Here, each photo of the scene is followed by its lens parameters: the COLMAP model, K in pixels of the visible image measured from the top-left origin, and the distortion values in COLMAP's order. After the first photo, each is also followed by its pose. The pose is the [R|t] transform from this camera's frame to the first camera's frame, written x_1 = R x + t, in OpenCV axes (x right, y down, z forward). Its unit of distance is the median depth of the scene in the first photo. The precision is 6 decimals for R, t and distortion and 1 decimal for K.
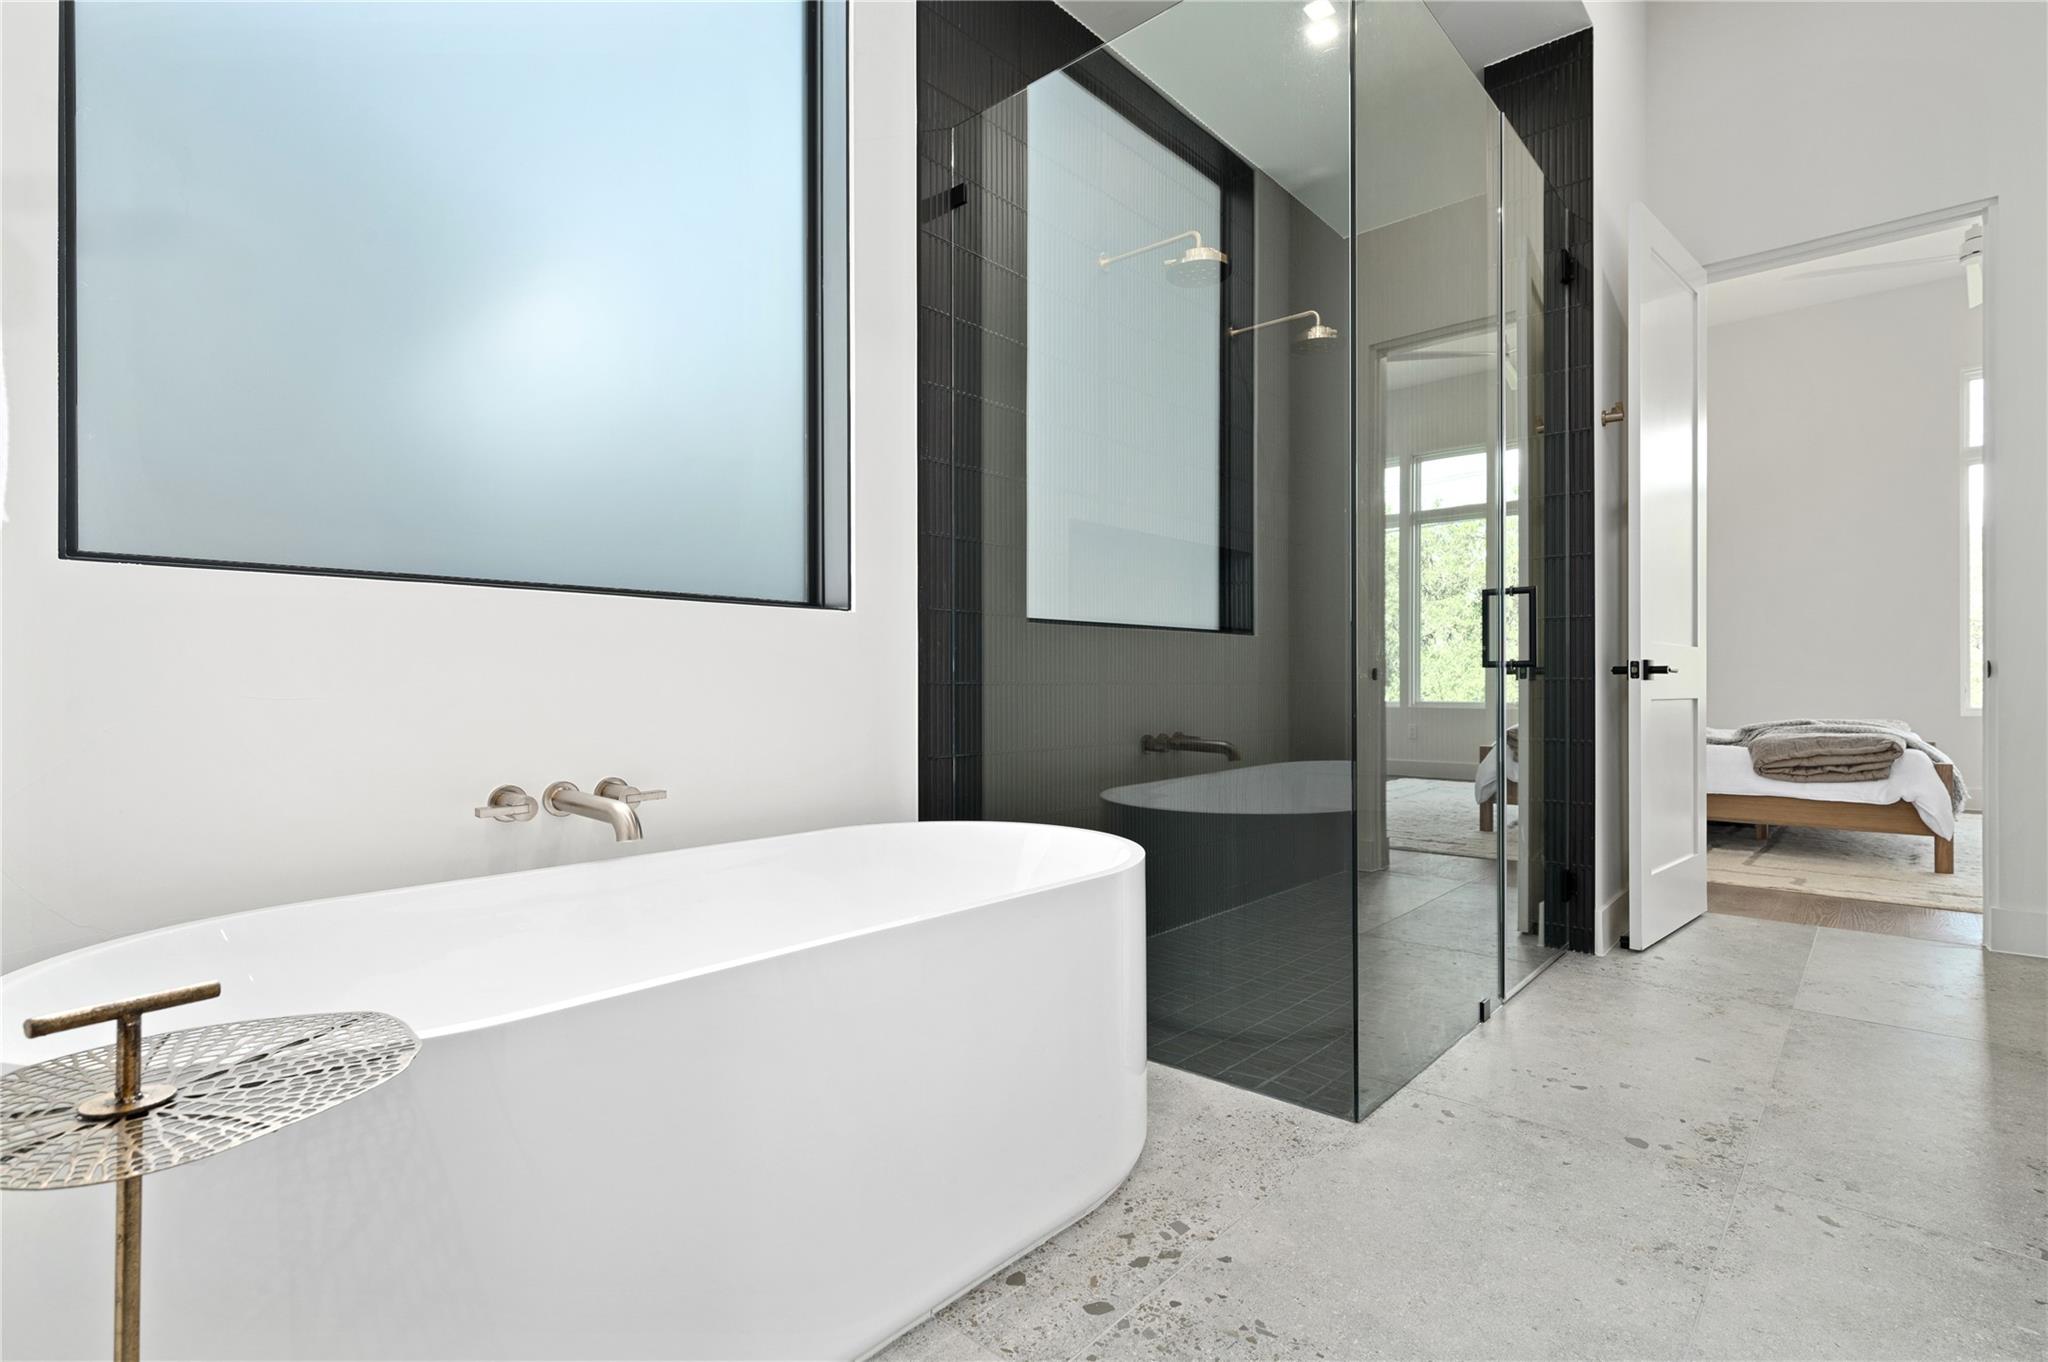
lens RADIAL K [[967.6, 0, 1024.0], [0, 967.6, 681.0], [0, 0, 1]] dist [0.000952, 0.000322]
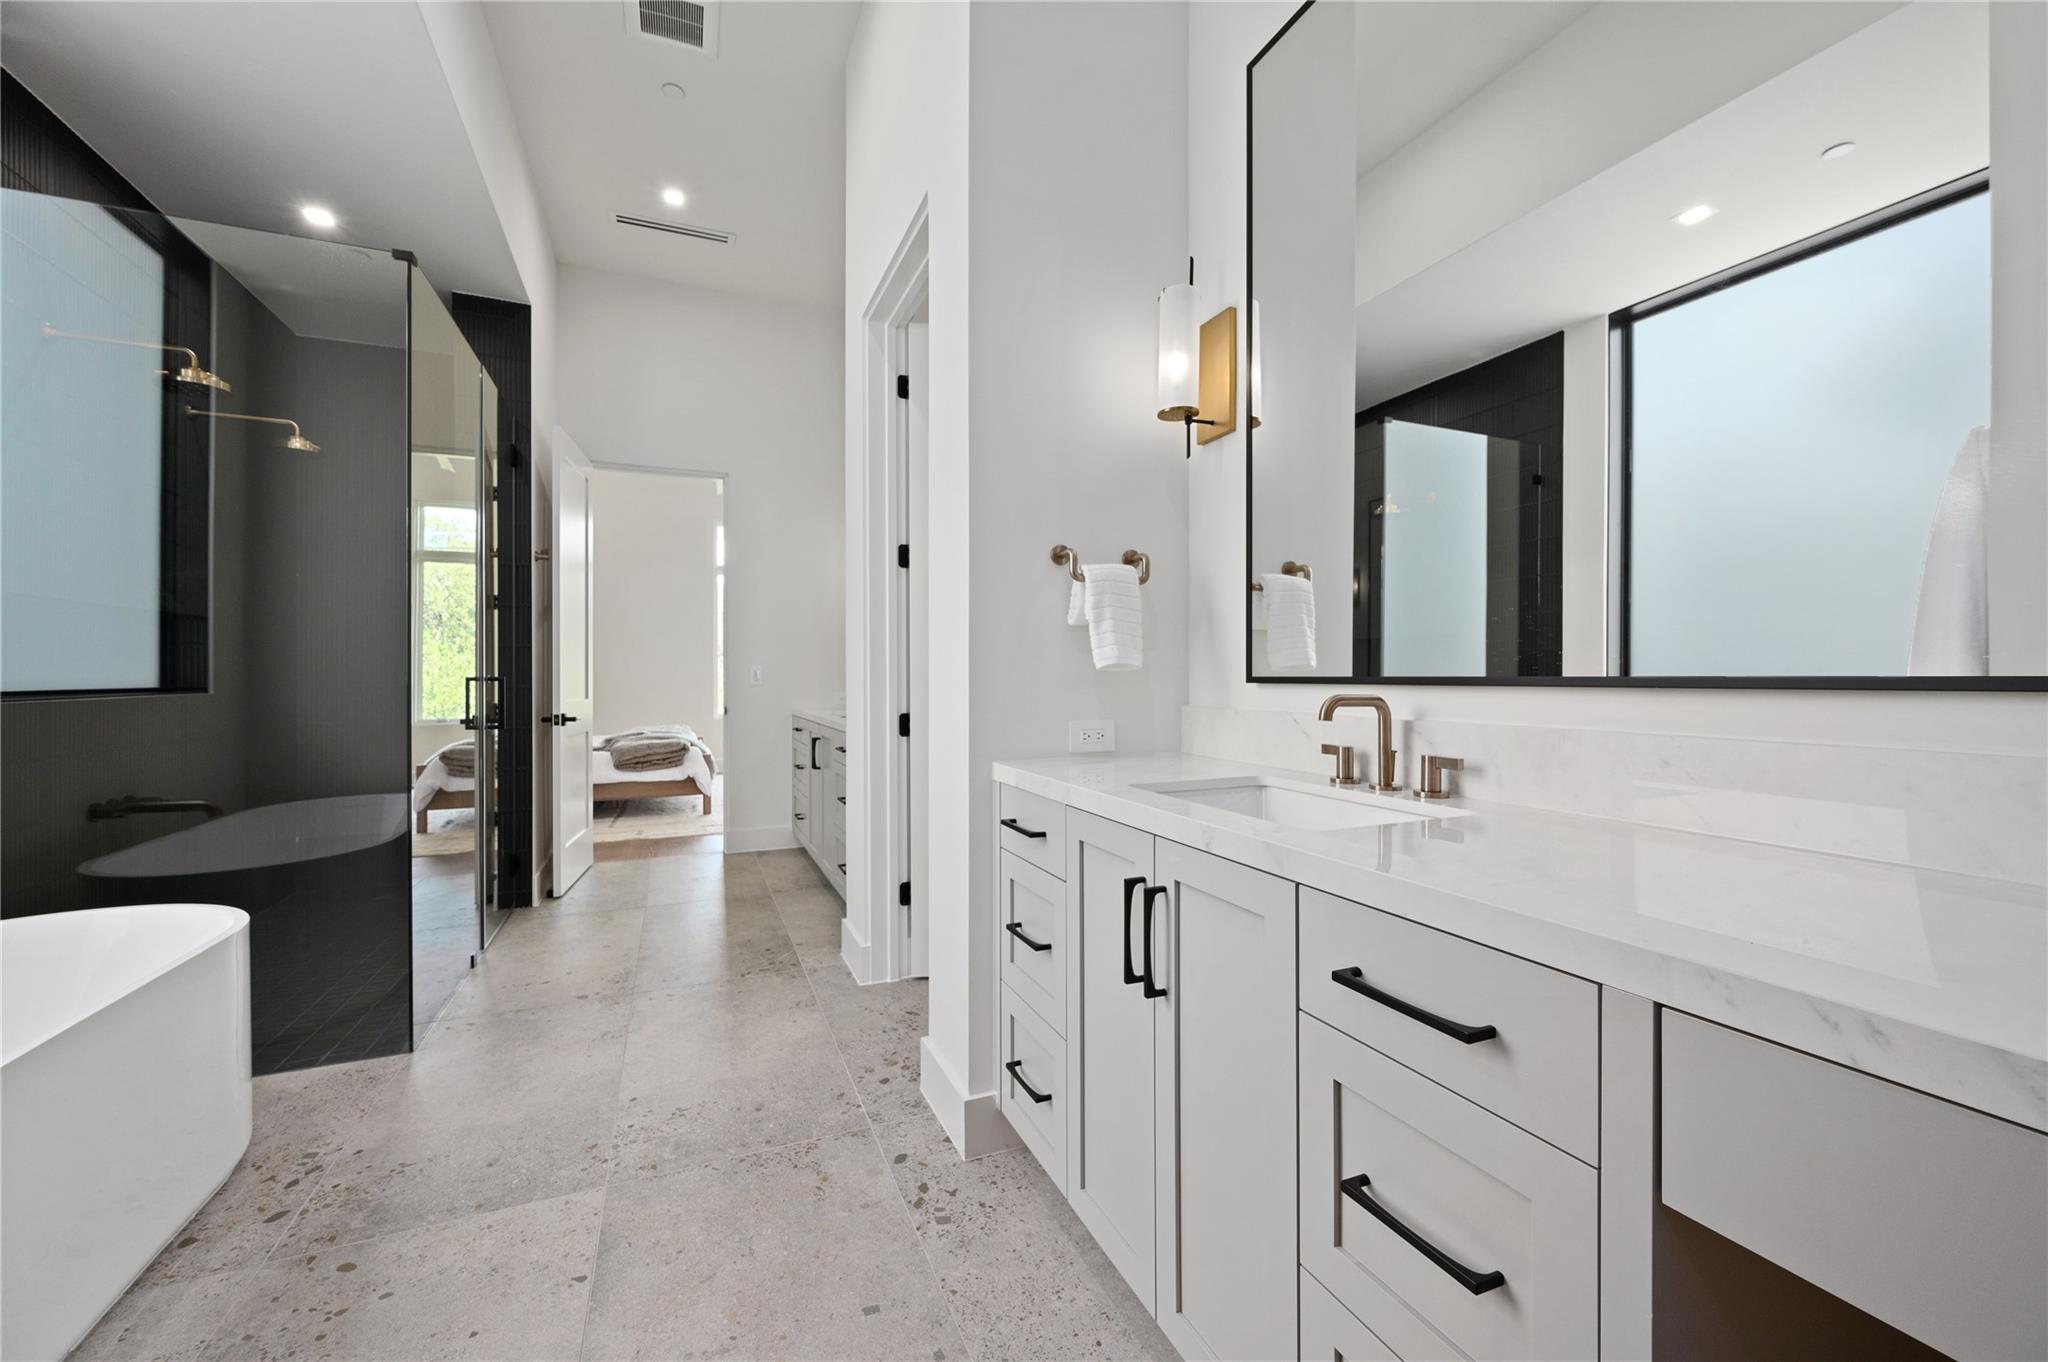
lens RADIAL K [[798.1, 0, 1024.0], [0, 798.1, 681.0], [0, 0, 1]] dist [-0.001106, -0.000400]
pose [[0.416775, -0.001203, 0.909009, -0.232313], [-0.000084, 0.999999, 0.001362, -0.076102], [-0.909010, -0.000645, 0.416775, -0.234275]]
